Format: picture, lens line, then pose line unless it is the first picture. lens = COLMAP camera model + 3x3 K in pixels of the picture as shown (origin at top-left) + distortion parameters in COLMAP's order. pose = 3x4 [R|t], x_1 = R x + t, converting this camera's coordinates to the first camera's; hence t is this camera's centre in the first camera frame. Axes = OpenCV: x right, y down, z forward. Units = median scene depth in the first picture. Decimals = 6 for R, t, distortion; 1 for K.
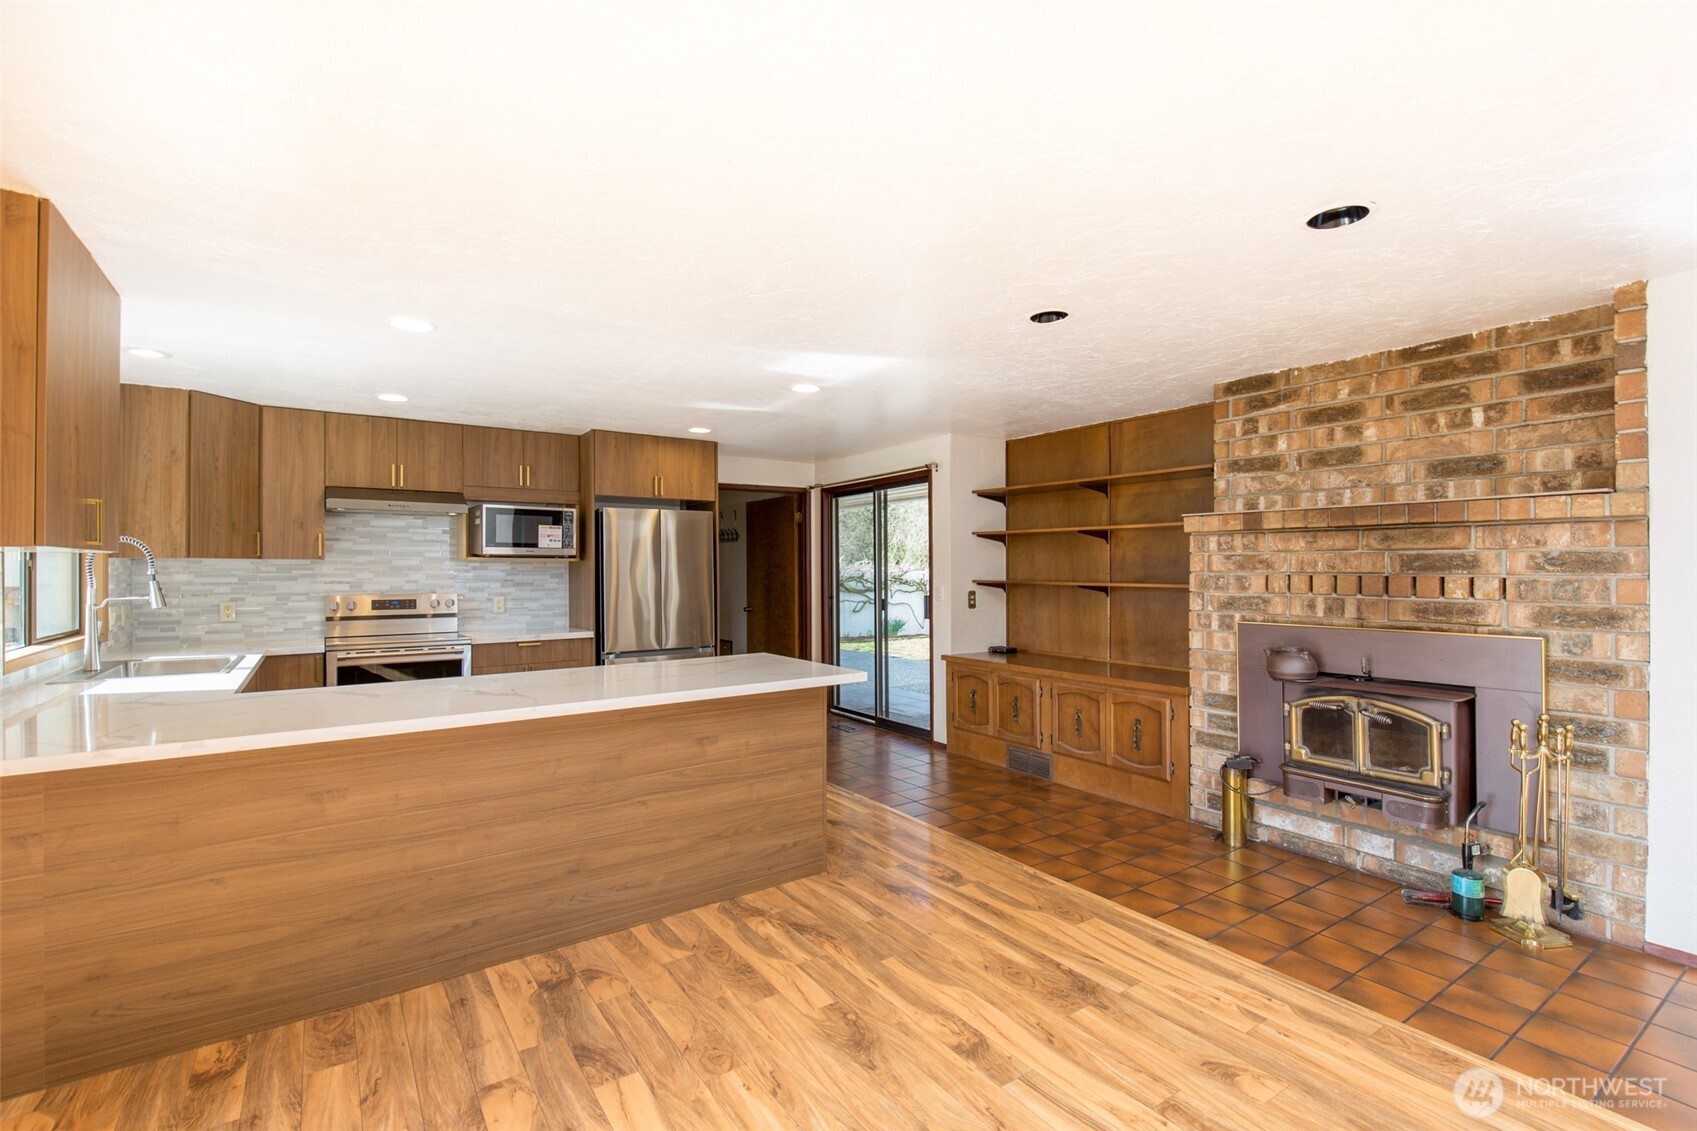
lens RADIAL K [[781.0, 0, 852.4], [0, 781.0, 565.2], [0, 0, 1]] dist [0.020074, -0.011376]
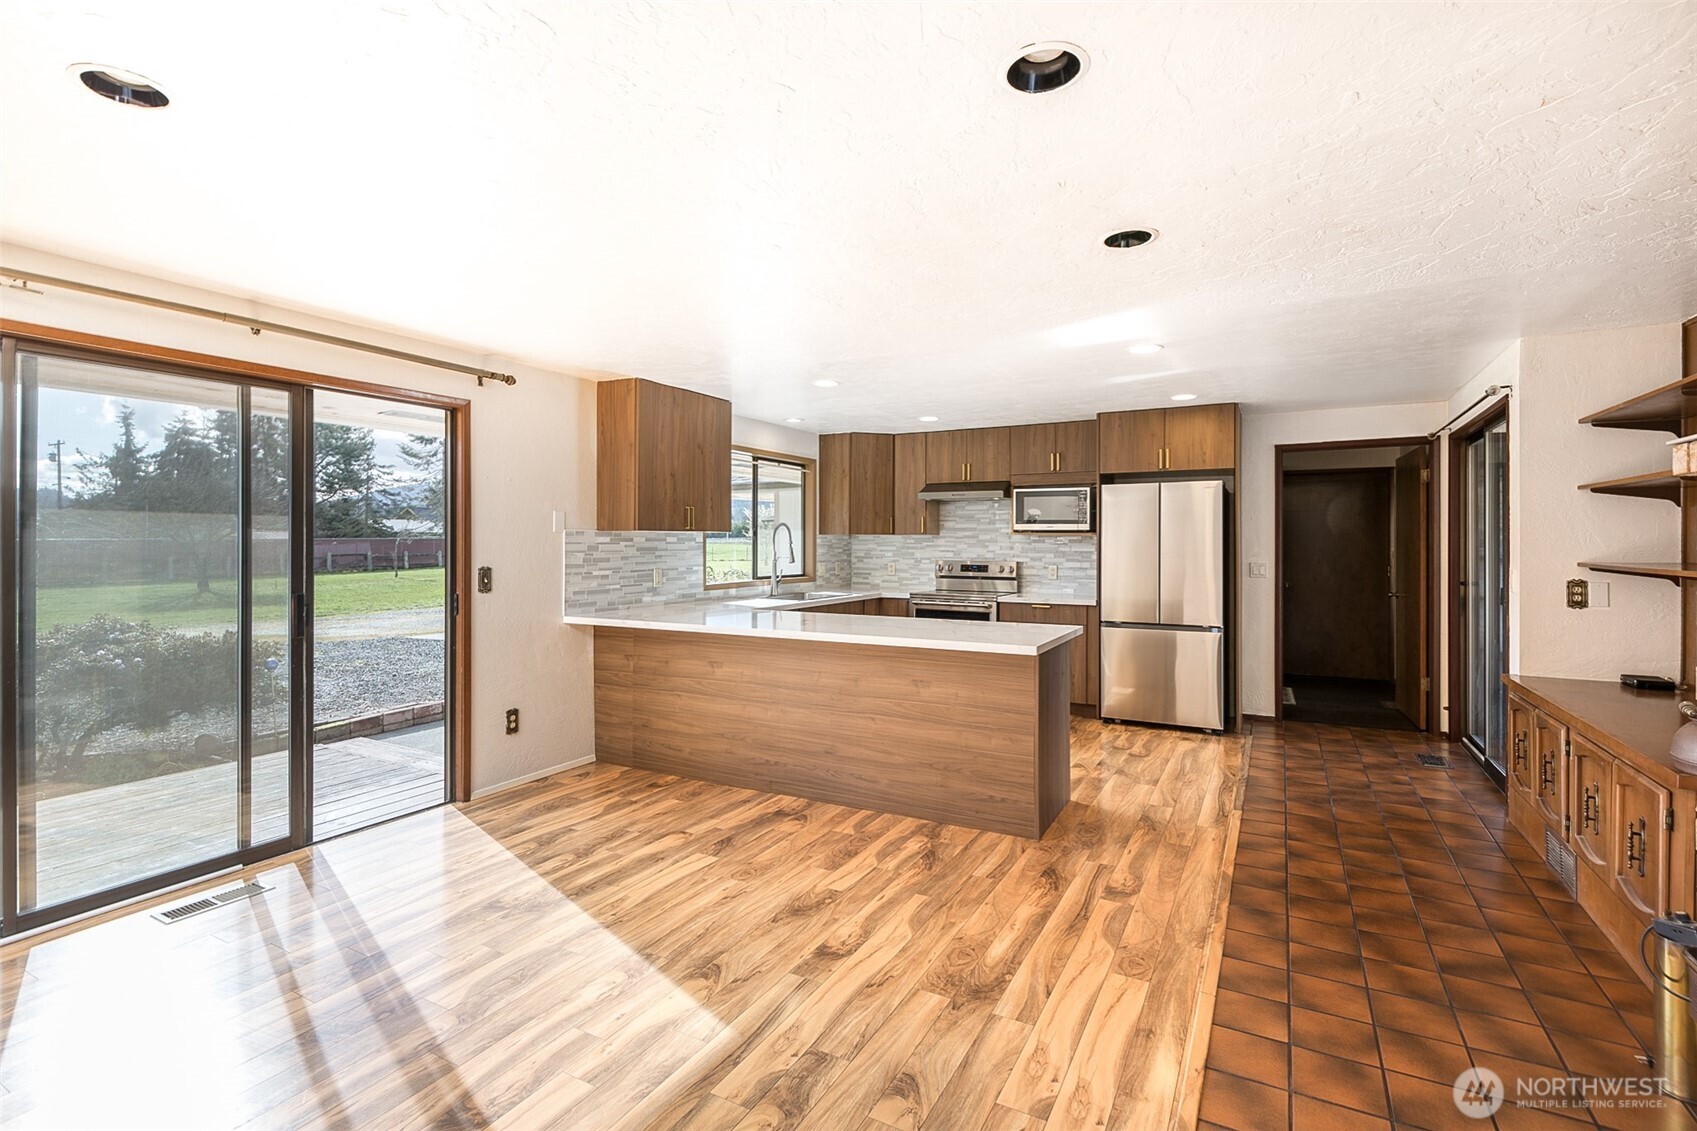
lens RADIAL K [[781.0, 0, 840.1], [0, 781.0, 539.9], [0, 0, 1]] dist [0.020074, -0.011376]
pose [[0.442562, 0.000910, -0.896737, 0.699205], [-0.000276, 1.000000, 0.000878, 0.000924], [0.896738, -0.000141, 0.442562, 0.291705]]
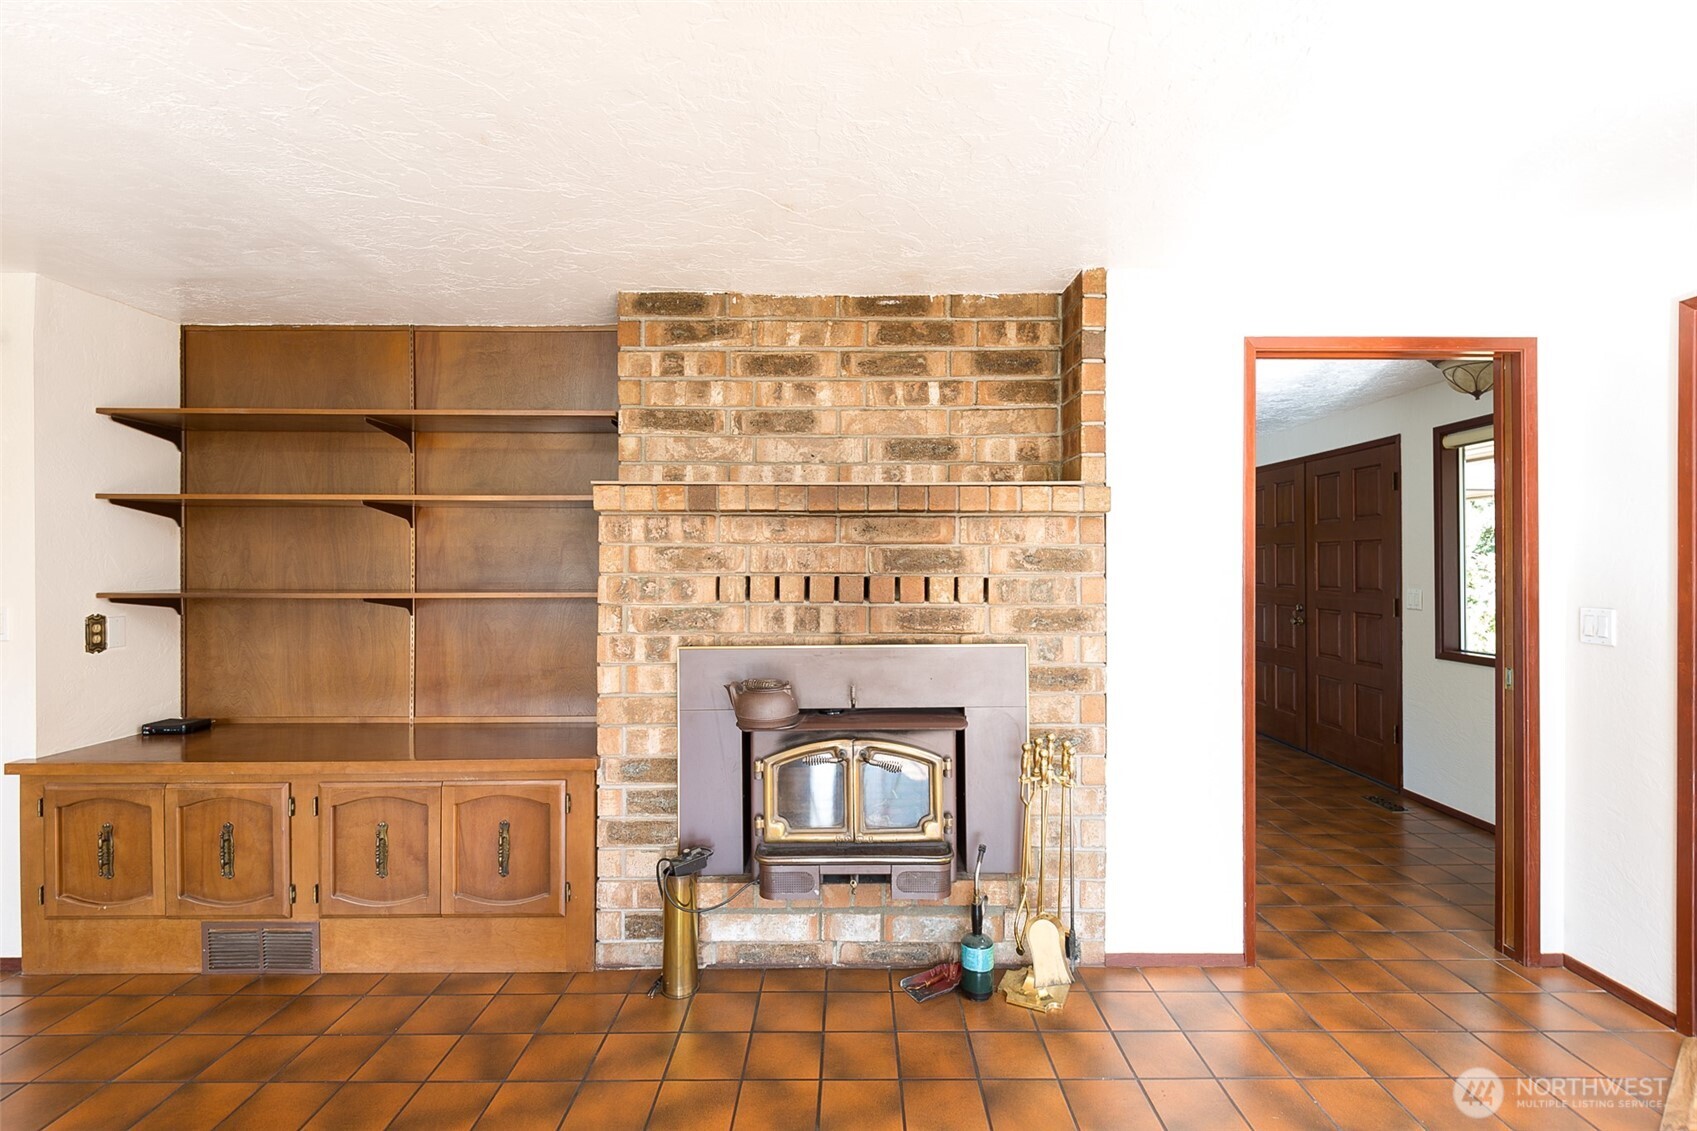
lens RADIAL K [[781.0, 0, 863.8], [0, 781.0, 561.9], [0, 0, 1]] dist [0.020074, -0.011376]
pose [[0.567812, 0.003843, 0.823149, 0.034001], [-0.001425, 0.999992, -0.003685, 0.001750], [-0.823157, 0.000920, 0.567814, 0.507641]]
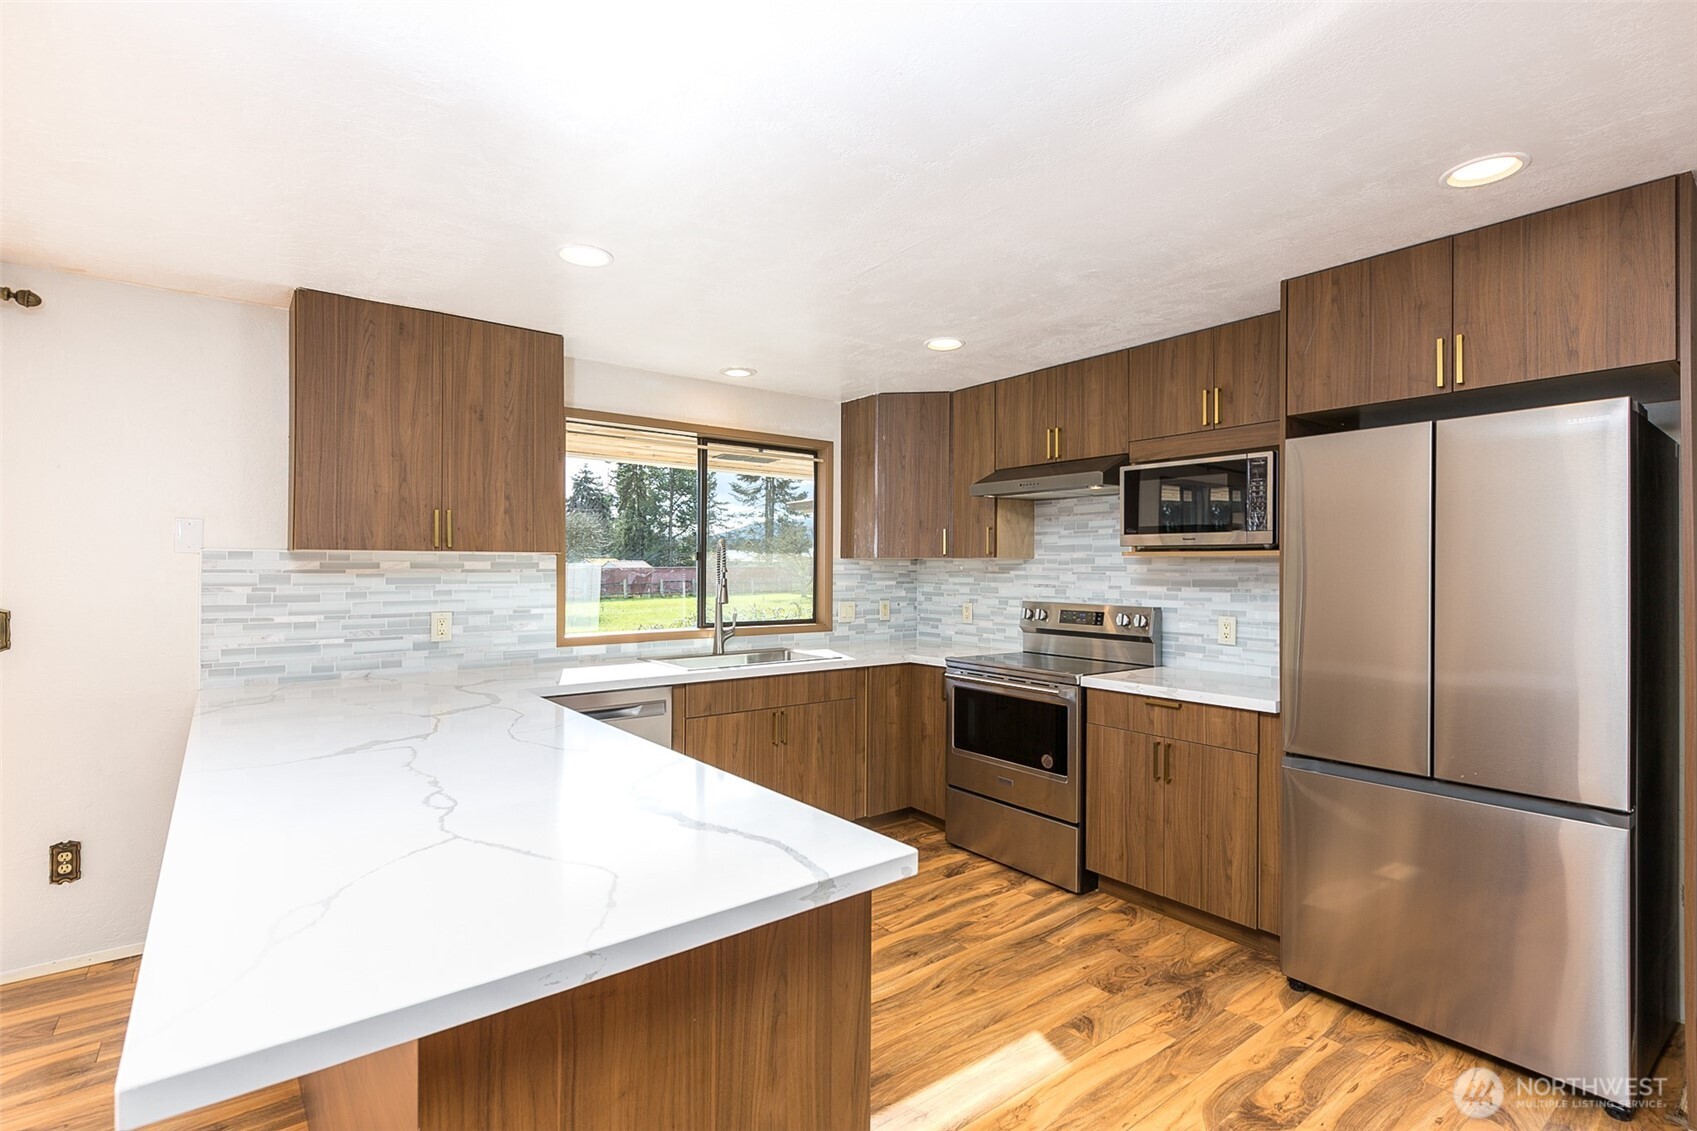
lens RADIAL K [[781.0, 0, 841.4], [0, 781.0, 568.6], [0, 0, 1]] dist [0.020074, -0.011376]
pose [[0.051125, 0.000987, -0.998692, 0.197009], [-0.000298, 0.999999, 0.000973, 0.004389], [0.998692, 0.000247, 0.051125, 1.023317]]
